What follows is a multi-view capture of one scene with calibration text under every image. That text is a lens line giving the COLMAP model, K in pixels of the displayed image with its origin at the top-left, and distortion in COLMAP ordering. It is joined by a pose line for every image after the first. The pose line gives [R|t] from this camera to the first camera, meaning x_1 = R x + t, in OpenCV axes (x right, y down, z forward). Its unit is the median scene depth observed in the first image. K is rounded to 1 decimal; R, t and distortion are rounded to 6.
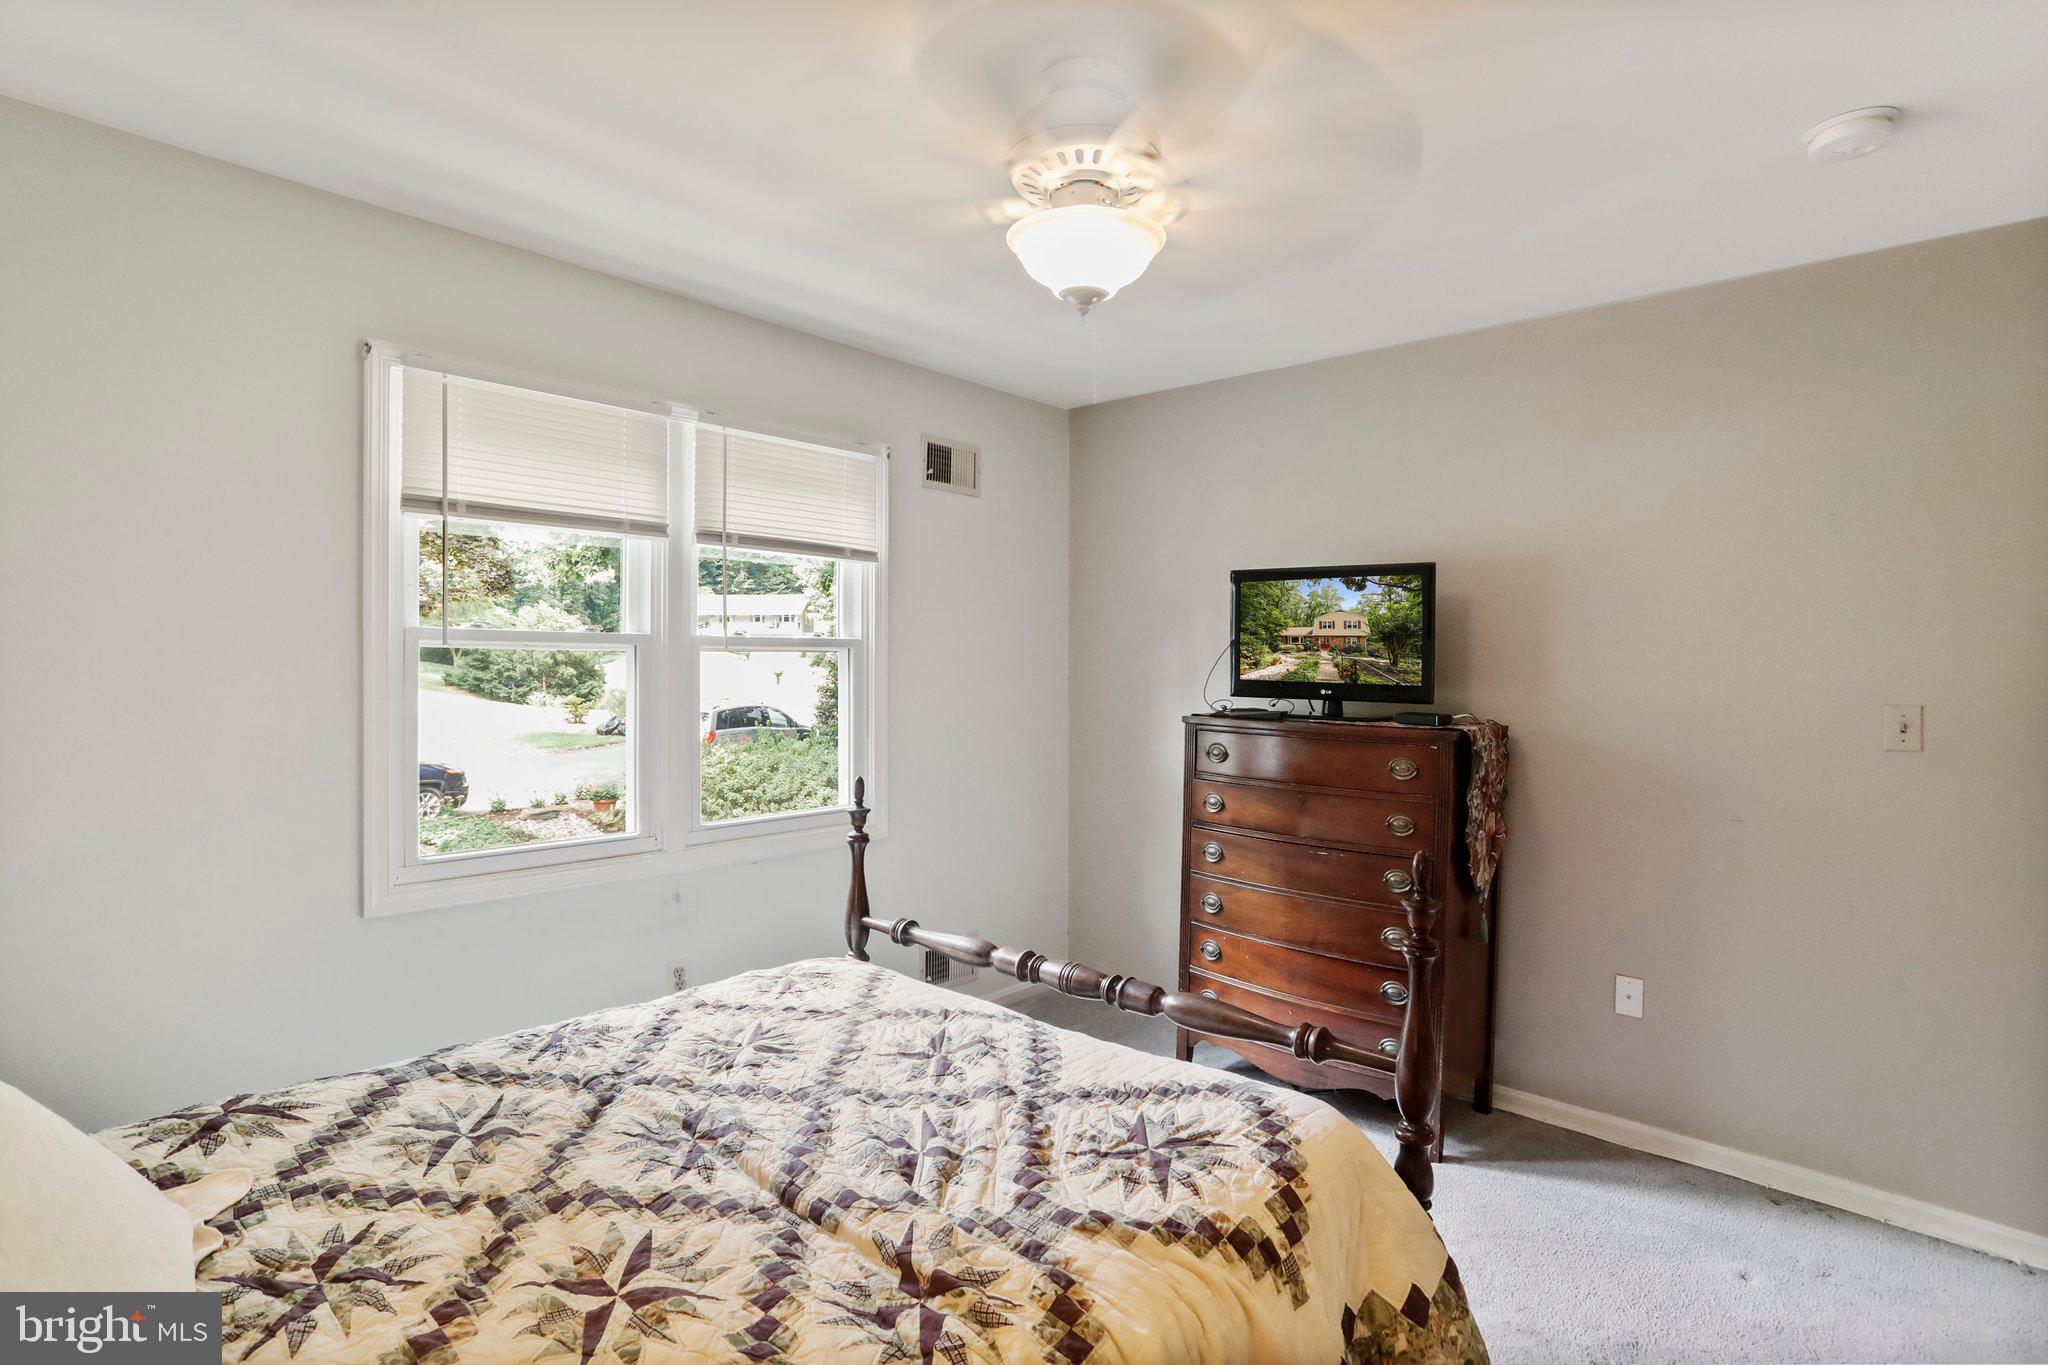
lens RADIAL K [[1007.1, 0, 1018.4], [0, 1007.1, 677.3], [0, 0, 1]] dist [-0.060914, 0.035739]
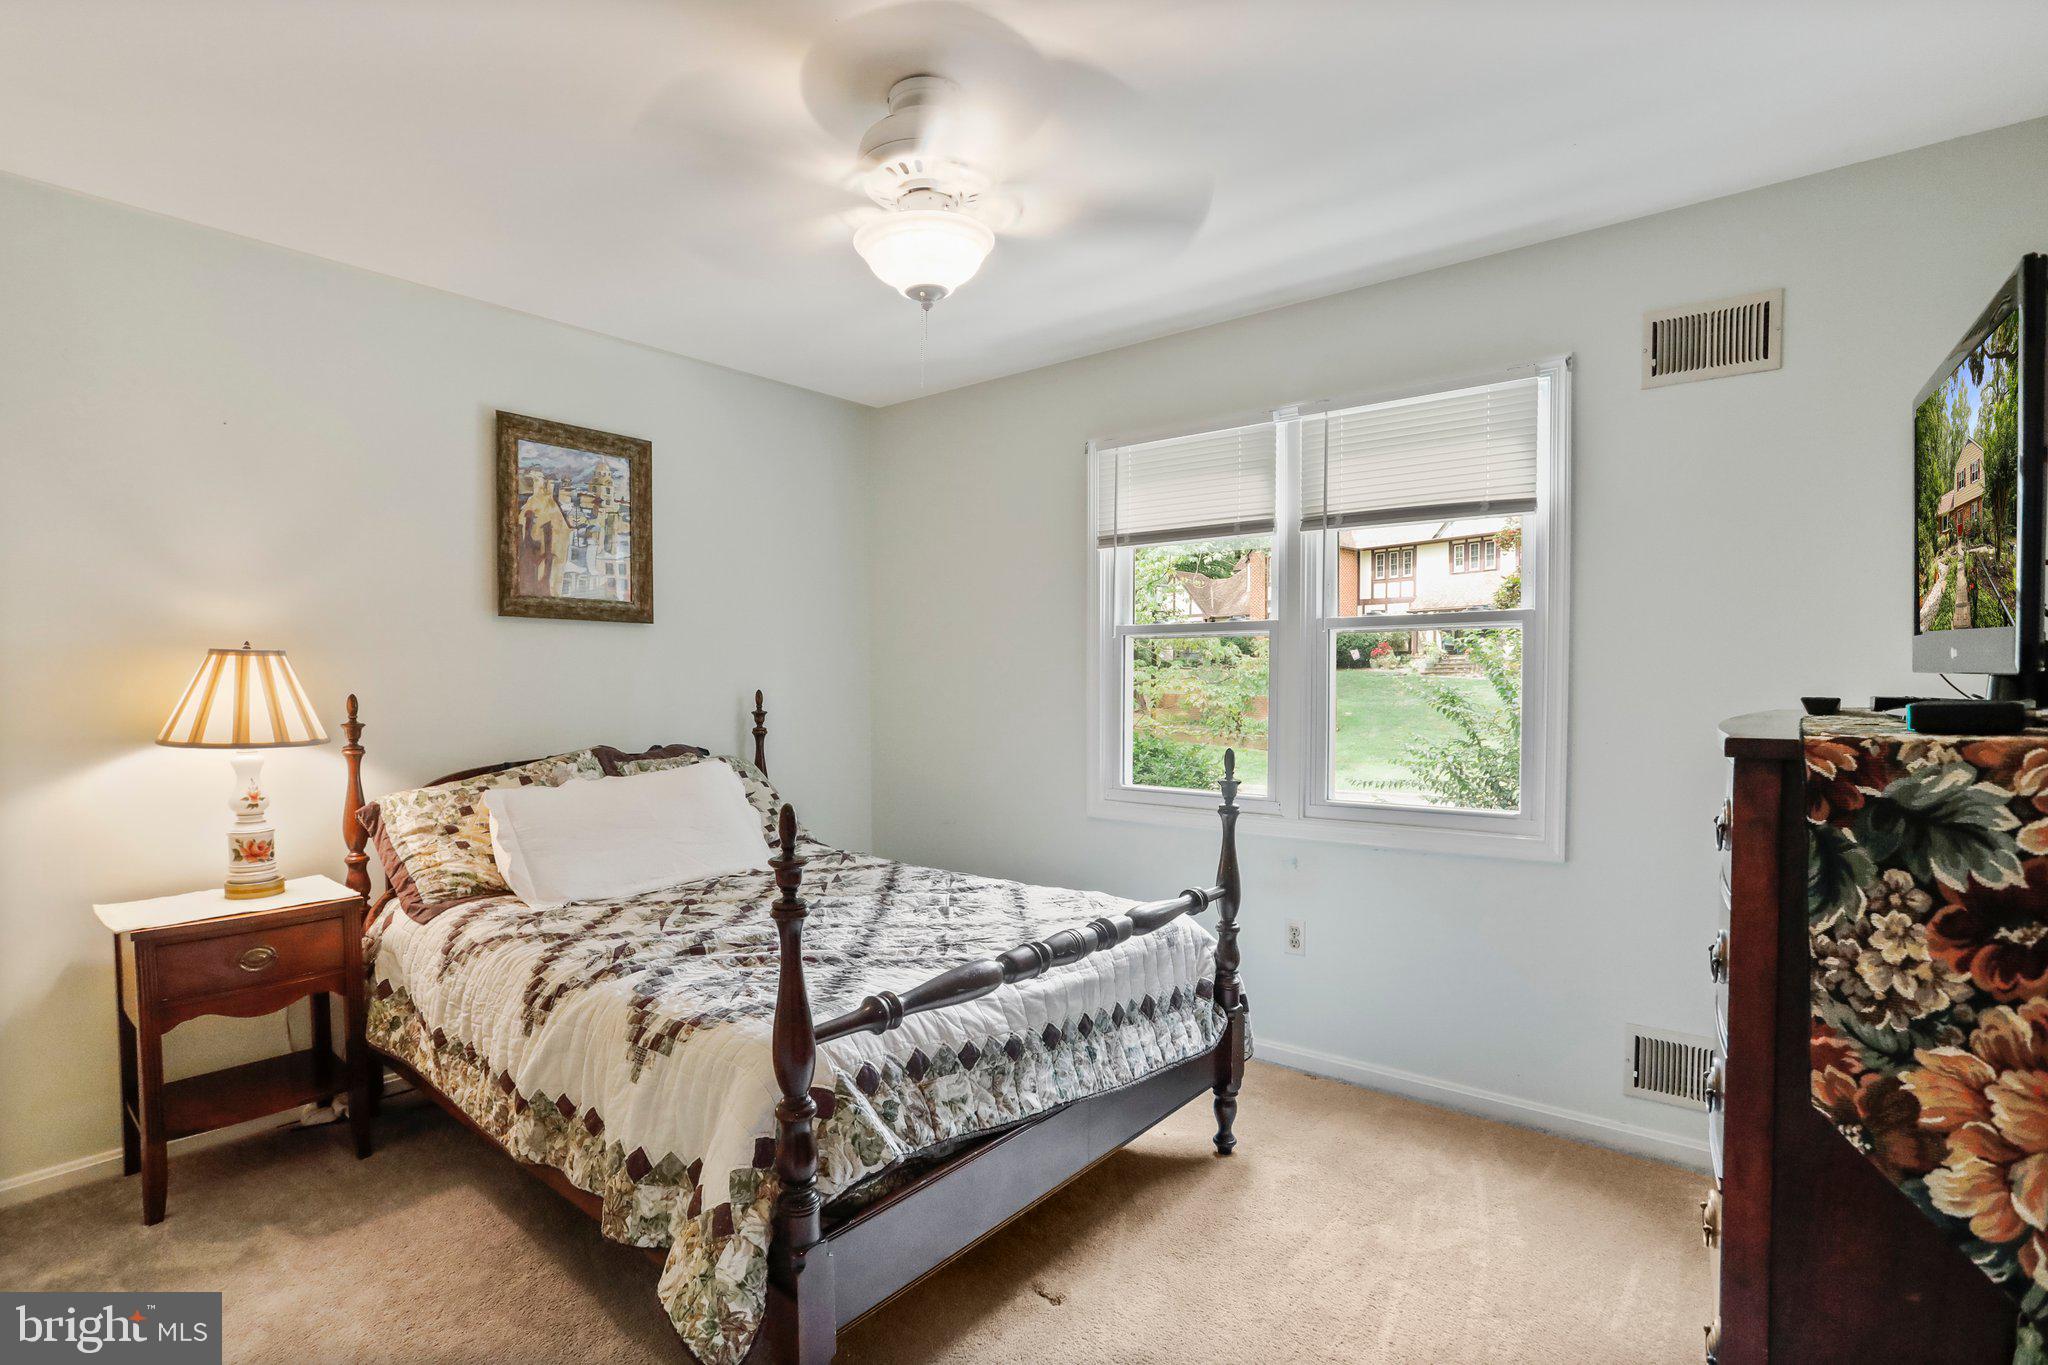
lens RADIAL K [[1007.1, 0, 1018.4], [0, 1007.1, 677.3], [0, 0, 1]] dist [-0.060914, 0.035739]
pose [[0.059763, -0.015455, -0.998093, 0.744072], [-0.019144, 0.999678, -0.016626, 0.047337], [0.998029, 0.020101, 0.059448, 0.658786]]
